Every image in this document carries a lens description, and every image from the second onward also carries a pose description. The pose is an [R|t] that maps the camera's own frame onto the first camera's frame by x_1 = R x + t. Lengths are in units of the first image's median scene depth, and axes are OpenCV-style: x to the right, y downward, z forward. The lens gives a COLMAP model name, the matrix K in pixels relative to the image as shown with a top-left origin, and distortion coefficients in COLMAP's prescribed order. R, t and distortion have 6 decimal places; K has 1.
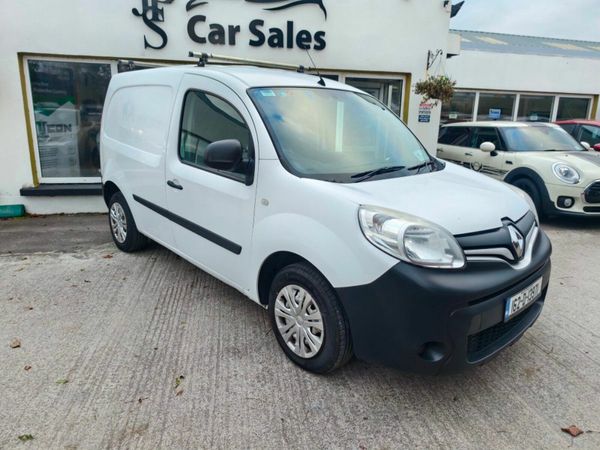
lens RADIAL K [[414.9, 0, 300.0], [0, 414.9, 224.2], [0, 0, 1]] dist [-0.005197, -0.004072]
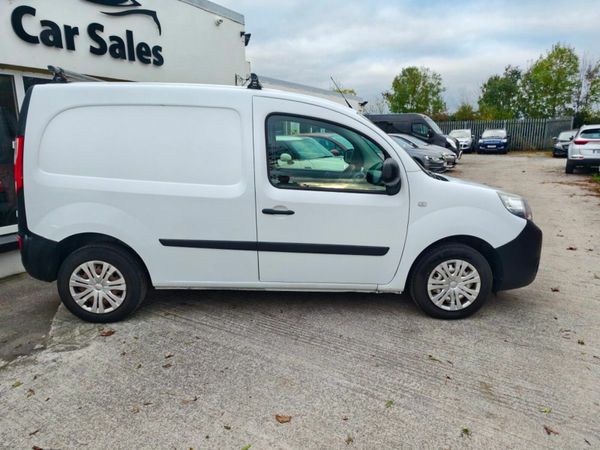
lens RADIAL K [[414.9, 0, 313.6], [0, 414.9, 238.0], [0, 0, 1]] dist [-0.005197, -0.004072]
pose [[0.661861, -0.203248, 0.721547, -0.504765], [0.204642, 0.974970, 0.086919, -0.053588], [-0.721153, 0.090131, 0.686888, 0.149251]]
